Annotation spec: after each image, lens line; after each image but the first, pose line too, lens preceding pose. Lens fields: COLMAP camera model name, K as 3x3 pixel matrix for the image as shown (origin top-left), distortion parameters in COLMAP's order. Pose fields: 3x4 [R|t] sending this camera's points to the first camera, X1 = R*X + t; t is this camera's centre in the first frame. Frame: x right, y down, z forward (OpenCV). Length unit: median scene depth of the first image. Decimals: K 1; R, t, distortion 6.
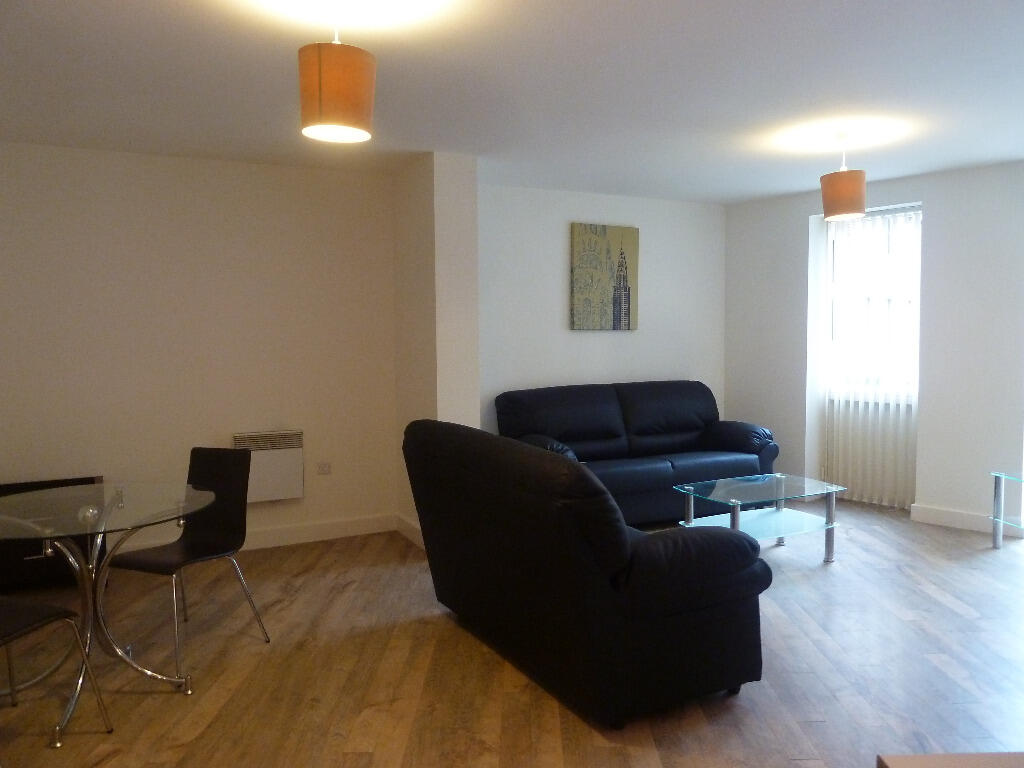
lens RADIAL K [[764.4, 0, 507.0], [0, 764.4, 384.2], [0, 0, 1]] dist [-0.031944, 0.012259]
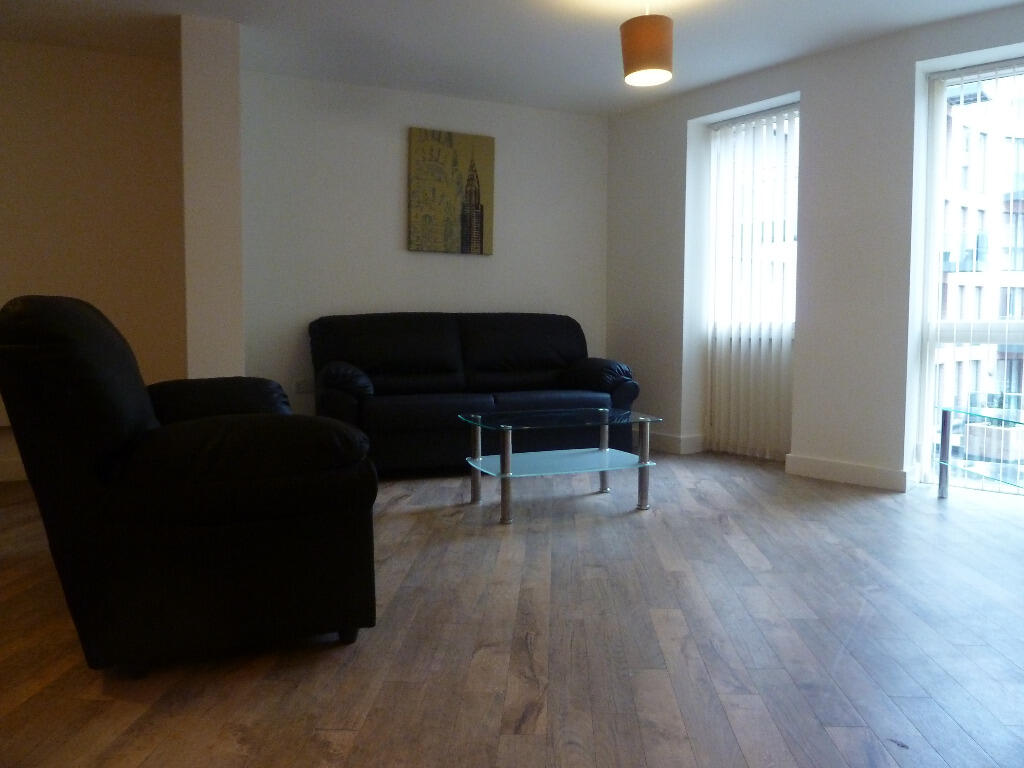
lens RADIAL K [[764.4, 0, 514.7], [0, 764.4, 380.9], [0, 0, 1]] dist [-0.031944, 0.012259]
pose [[0.998911, 0.017110, -0.043415, 0.245307], [-0.016989, 0.999851, 0.003155, 0.072724], [0.043463, -0.002414, 0.999052, 0.132229]]
